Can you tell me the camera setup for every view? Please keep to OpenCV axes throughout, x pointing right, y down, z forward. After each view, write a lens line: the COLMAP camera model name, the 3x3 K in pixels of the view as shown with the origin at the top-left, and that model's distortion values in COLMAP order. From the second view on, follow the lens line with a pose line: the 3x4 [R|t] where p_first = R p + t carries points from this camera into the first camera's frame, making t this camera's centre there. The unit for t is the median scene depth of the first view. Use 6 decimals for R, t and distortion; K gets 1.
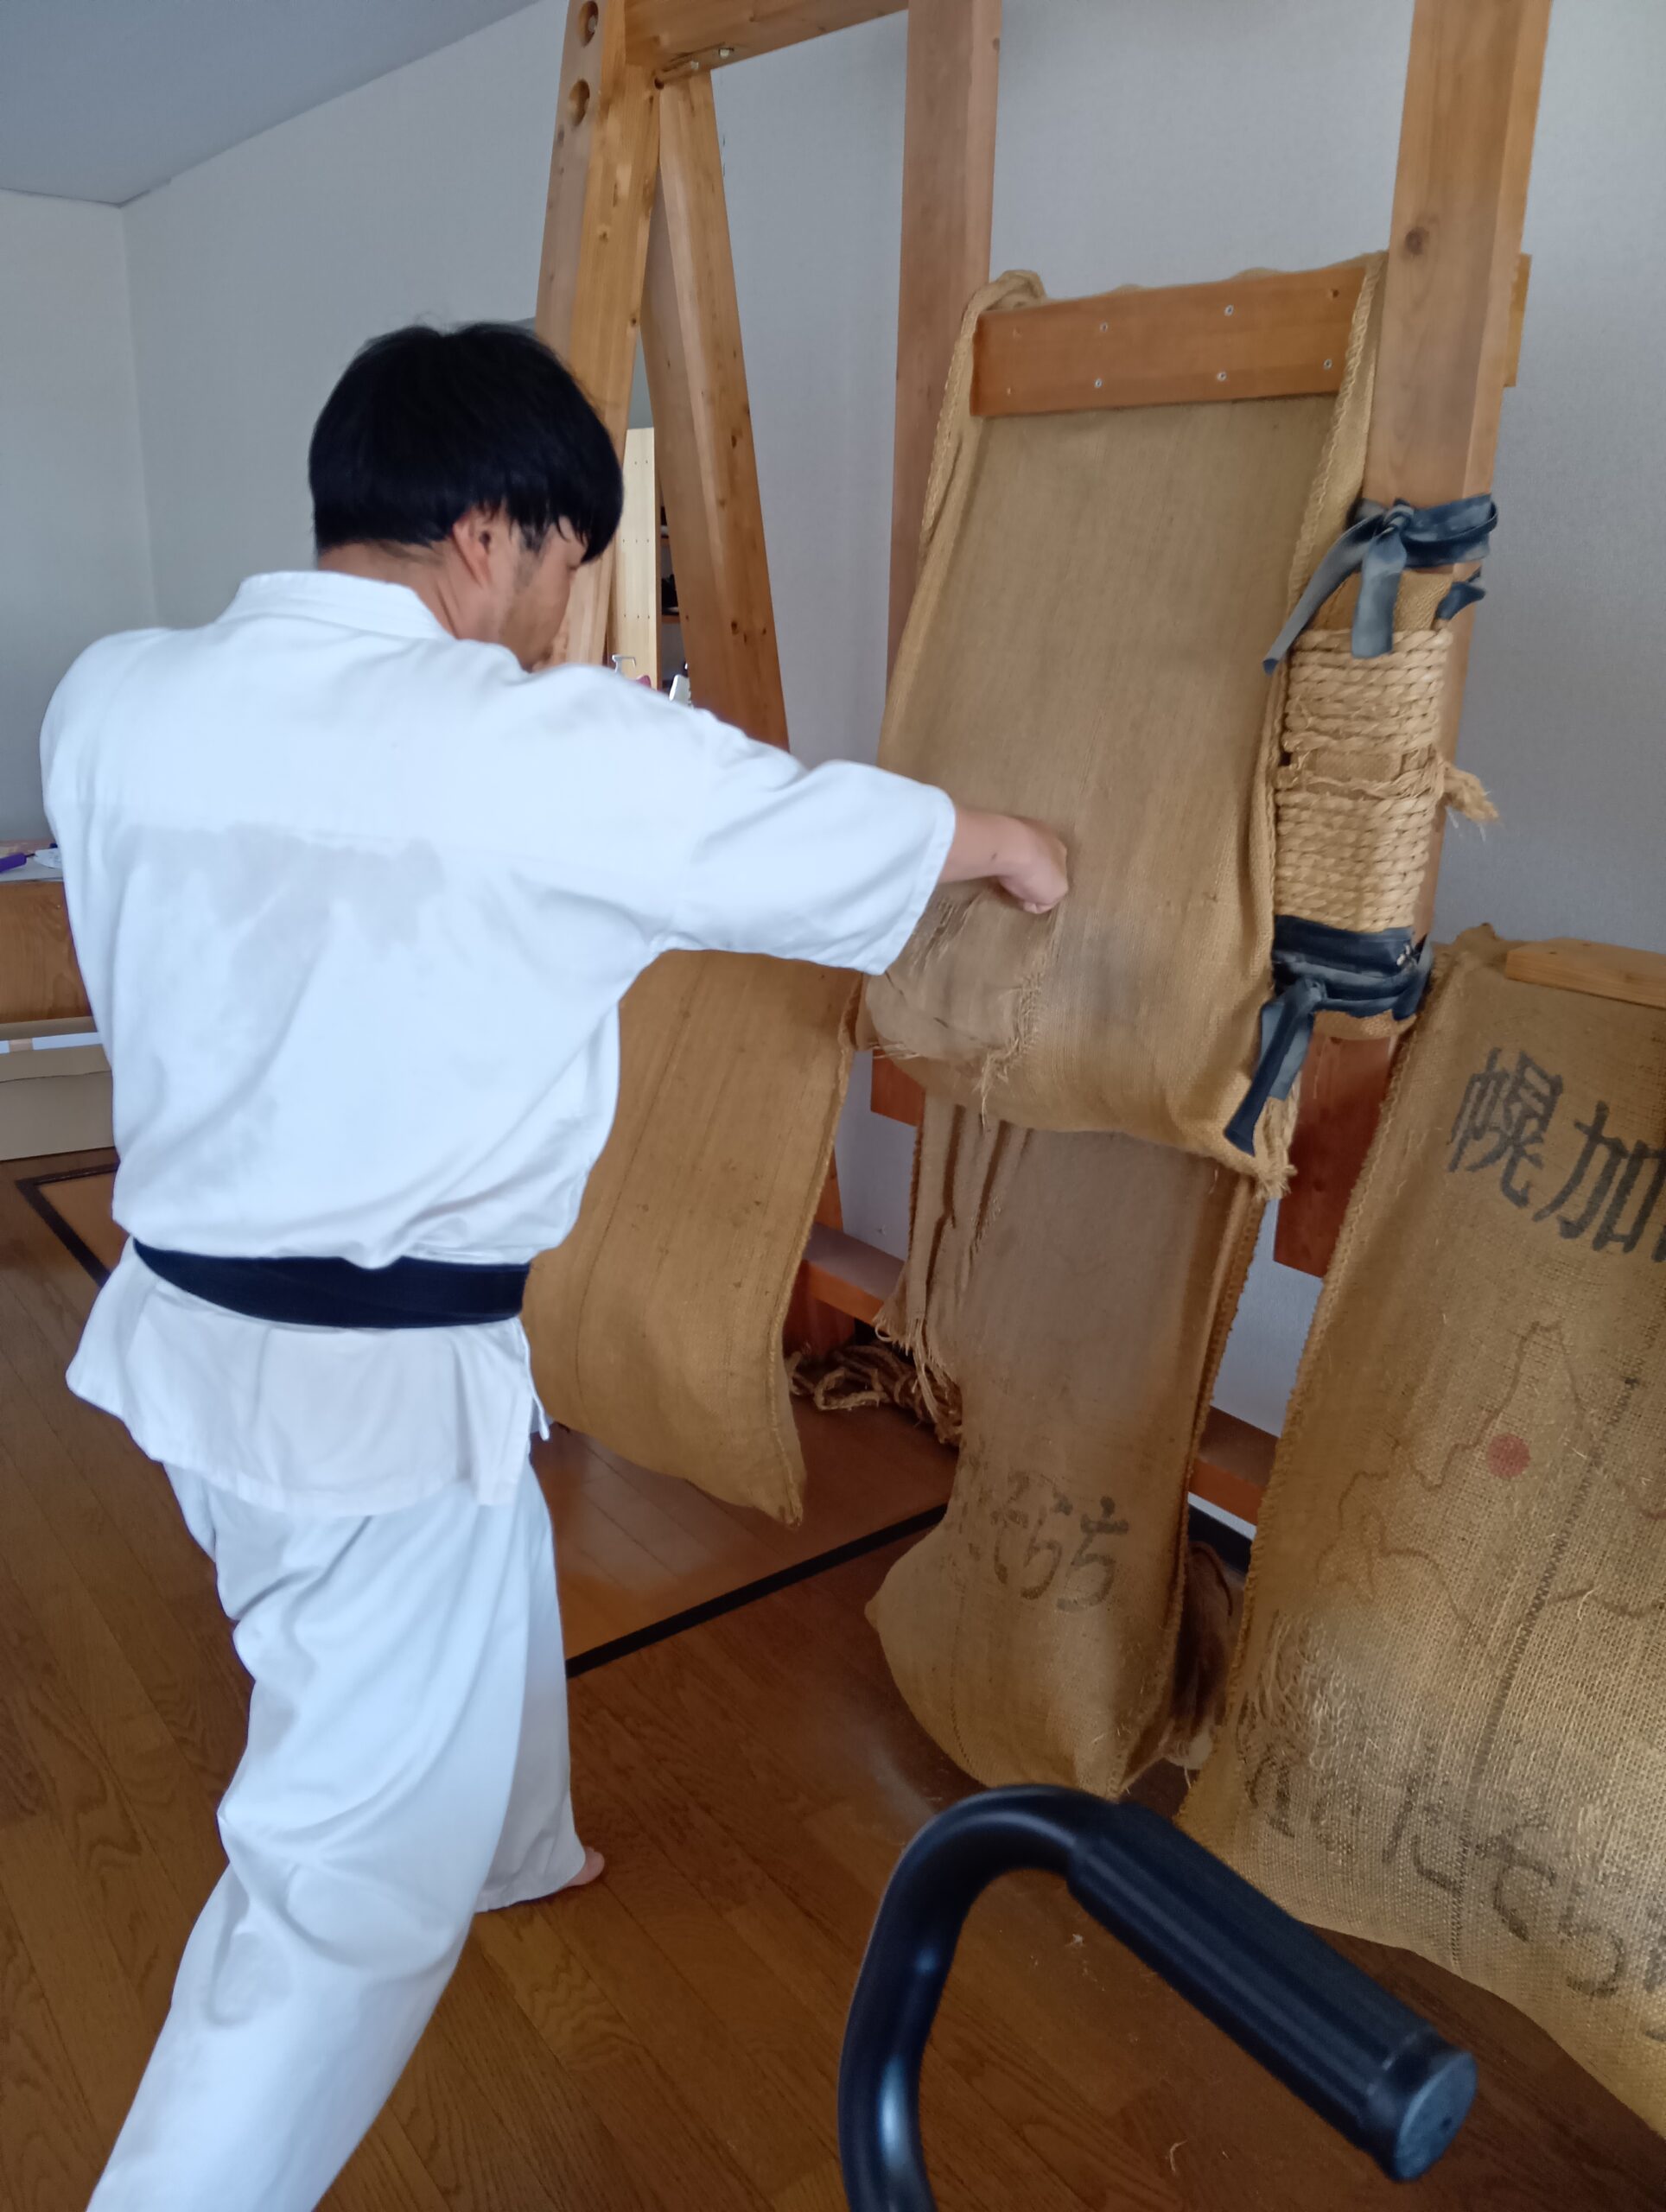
lens RADIAL K [[1686.7, 0, 883.3], [0, 1686.7, 1108.5], [0, 0, 1]] dist [0.070483, -0.147674]
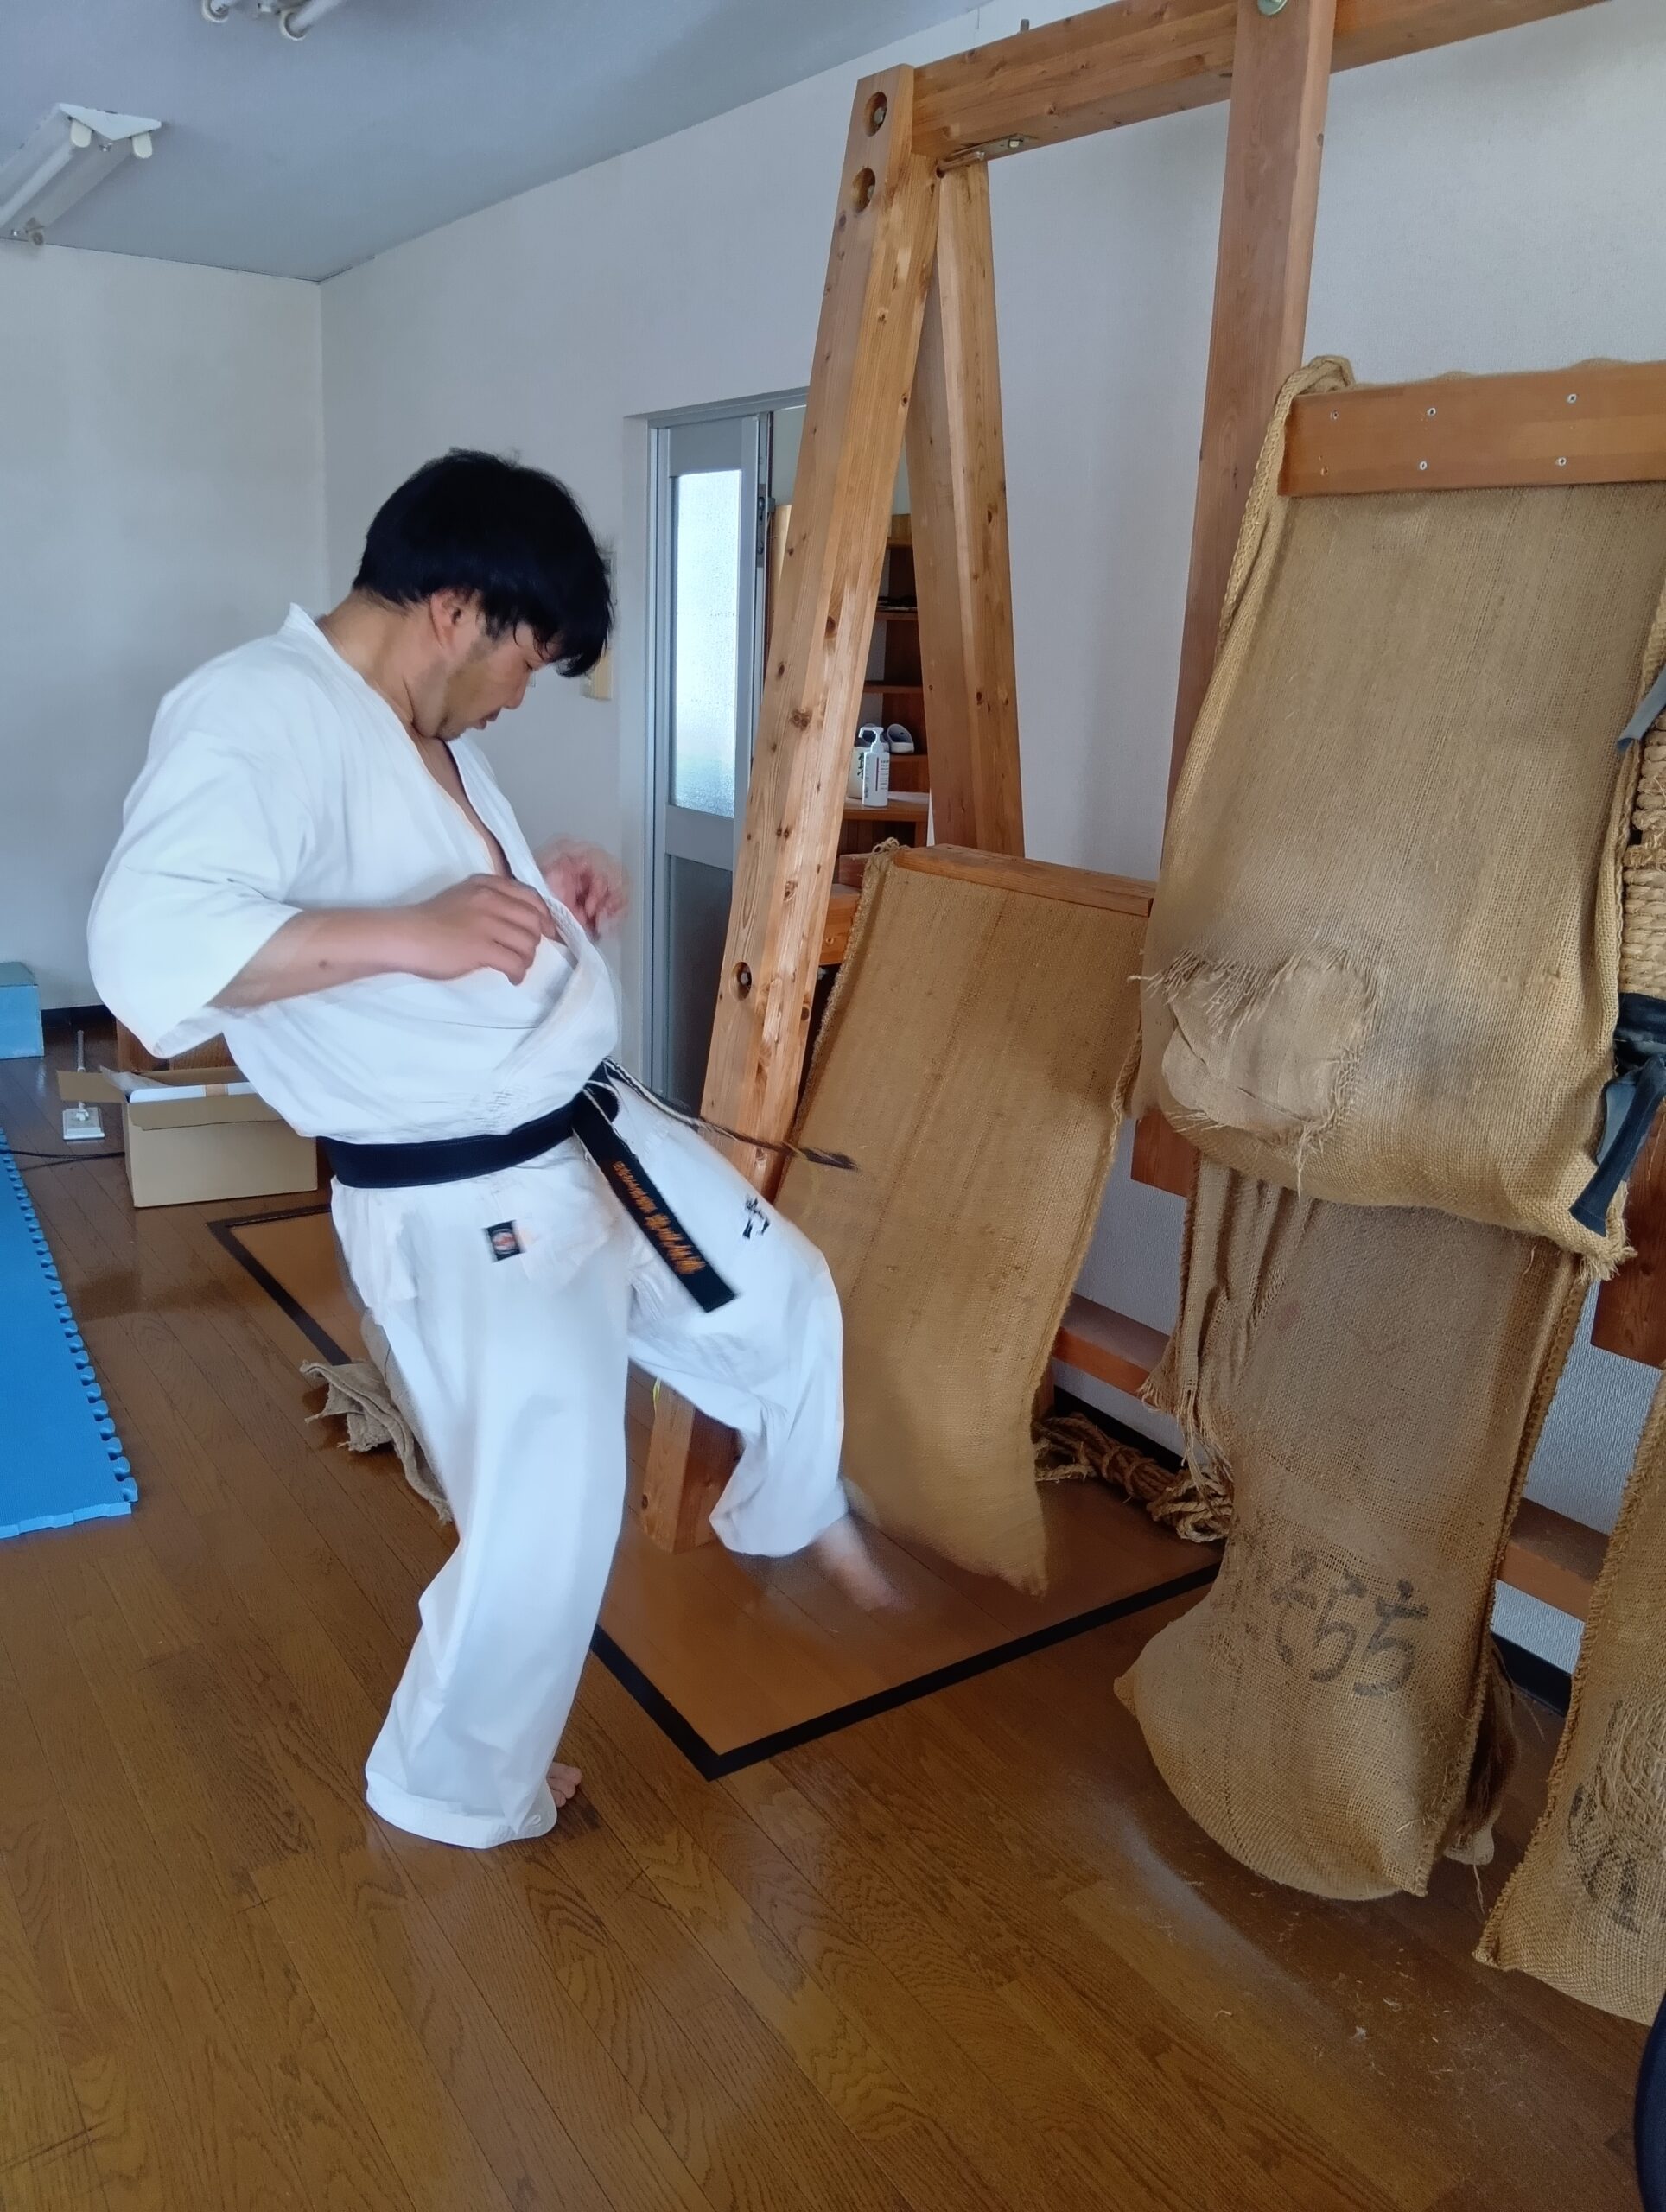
lens RADIAL K [[1704.1, 0, 877.2], [0, 1704.1, 1109.4], [0, 0, 1]] dist [0.055123, -0.138287]
pose [[0.998266, 0.029742, -0.050805, -0.127069], [-0.031803, 0.998684, -0.040236, 0.006644], [0.049542, 0.041782, 0.997898, -0.015339]]
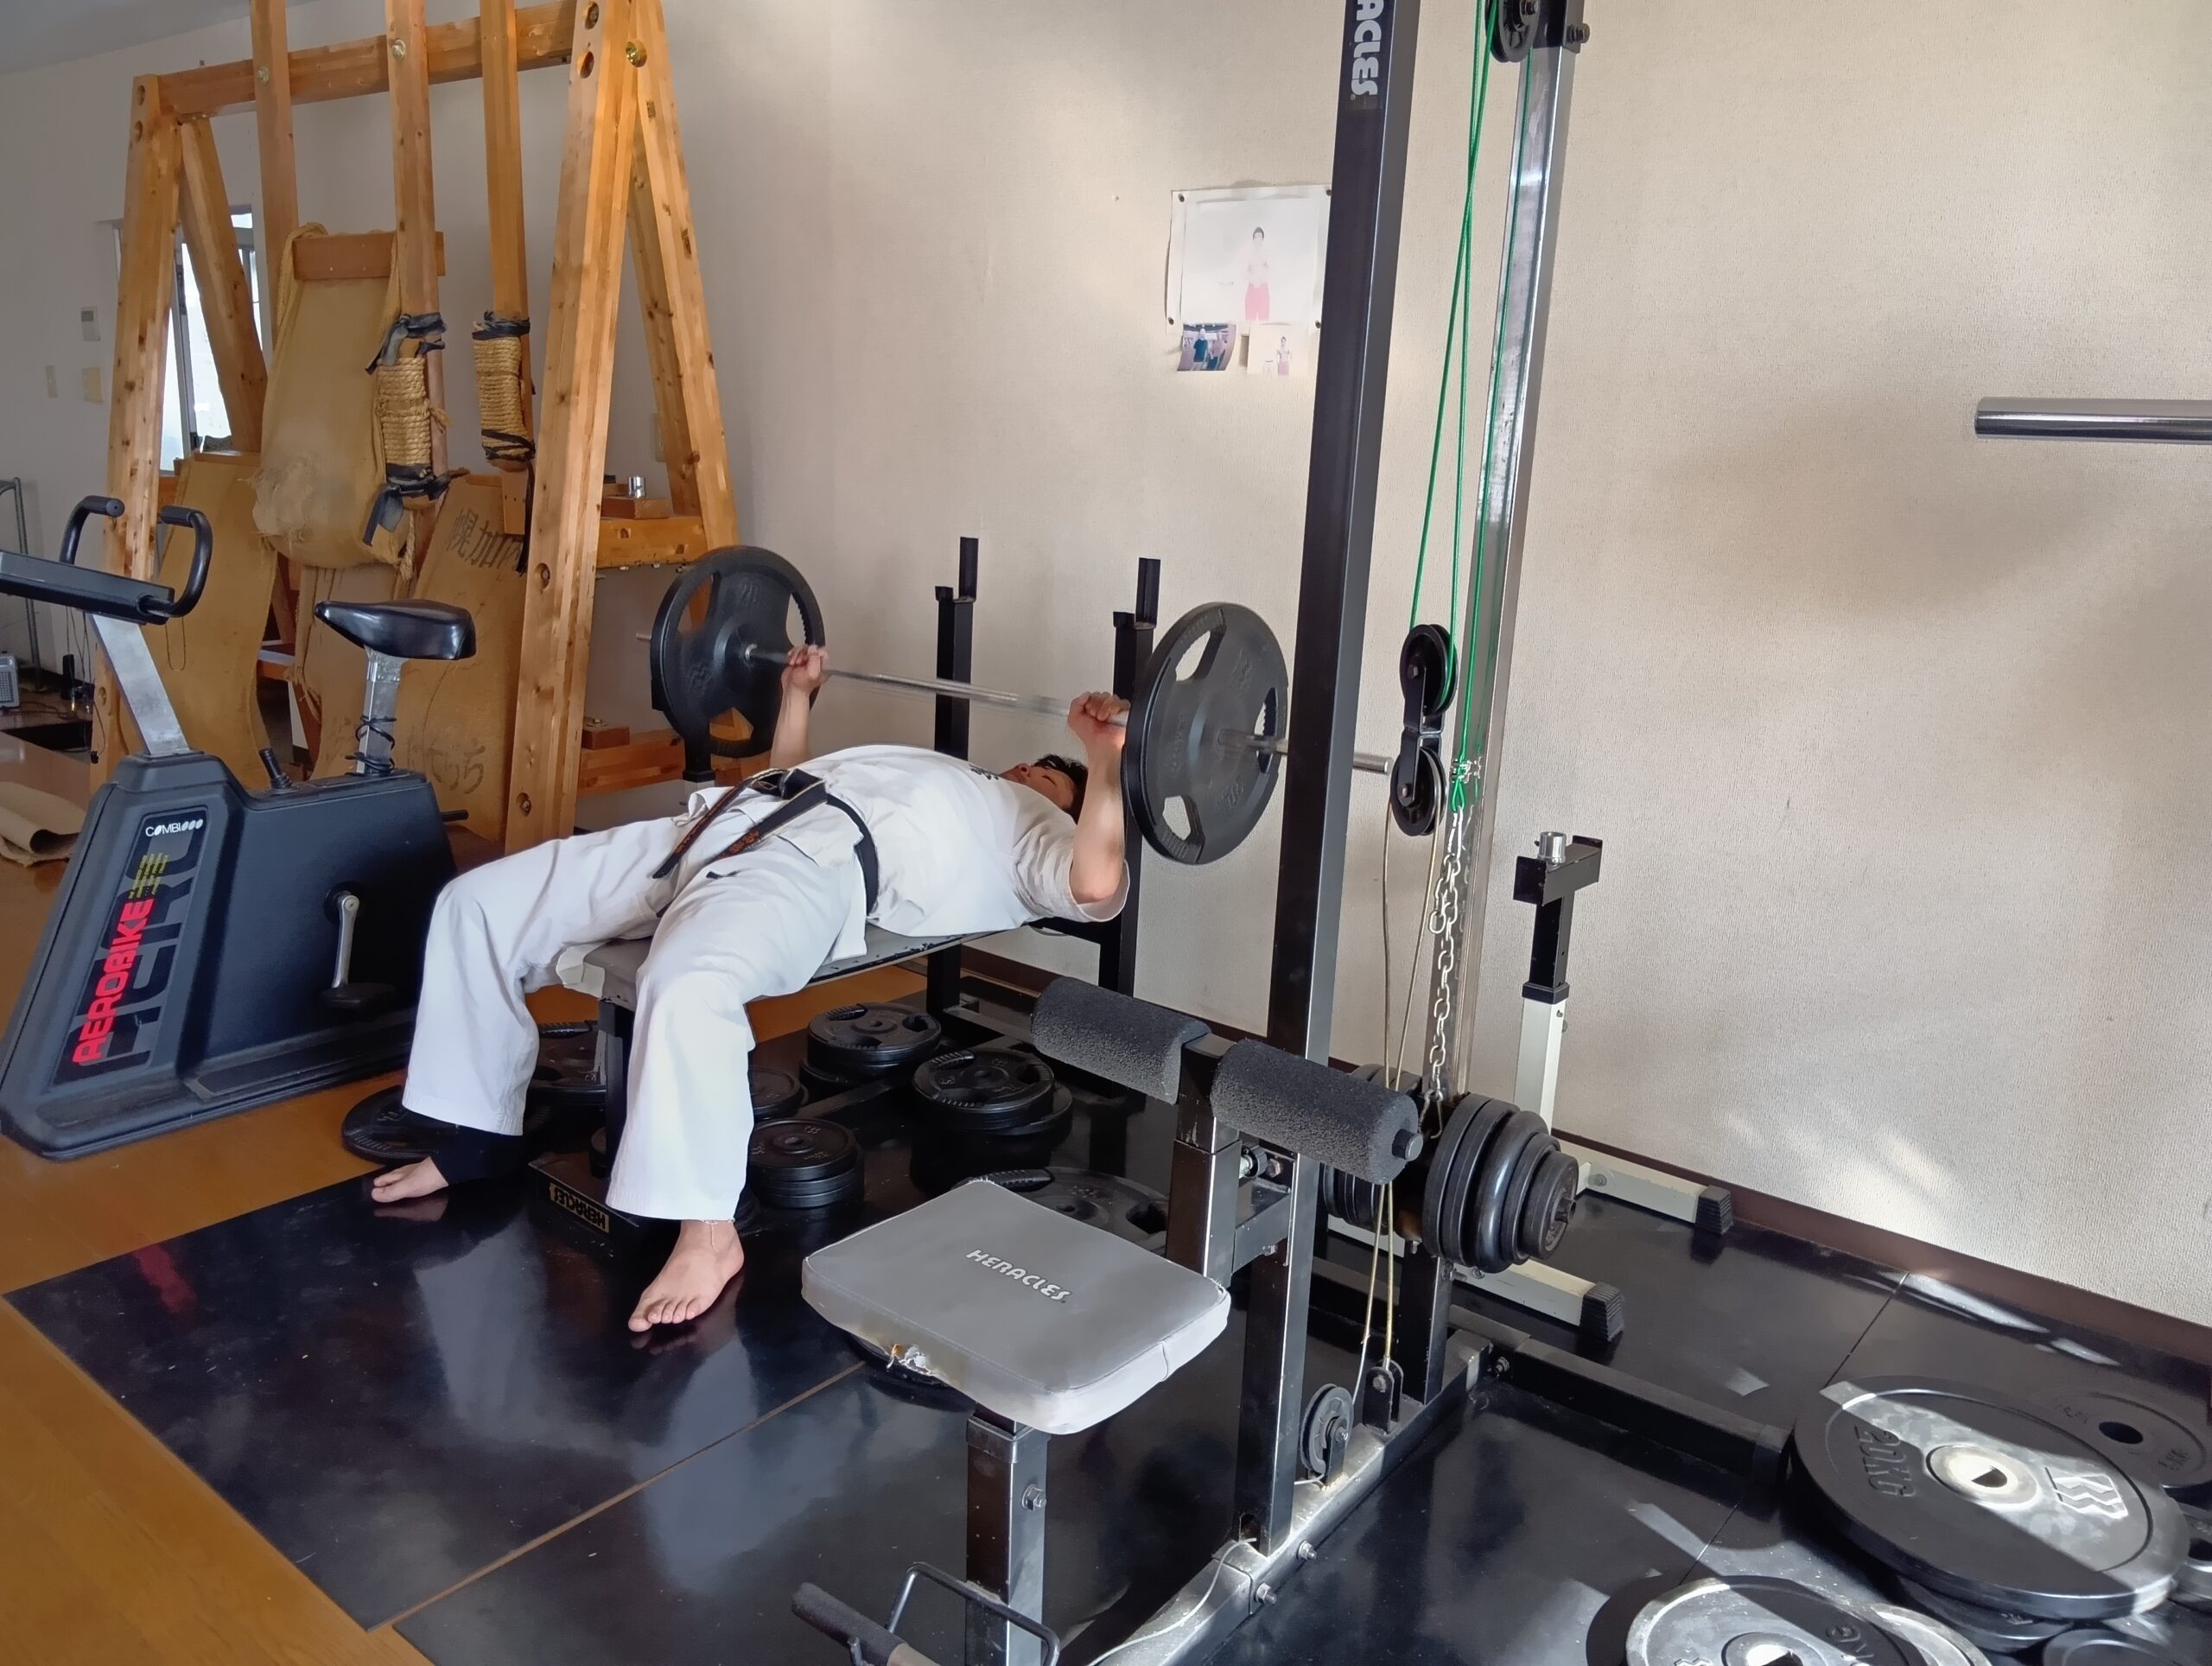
lens RADIAL K [[1659.5, 0, 1106.0], [0, 1659.5, 833.0], [0, 0, 1]] dist [-0.026662, -0.001623]
pose [[0.974391, -0.048039, 0.219668, 0.641318], [0.059633, 0.997139, -0.046457, 0.570289], [-0.216808, 0.058367, 0.974468, -1.524075]]
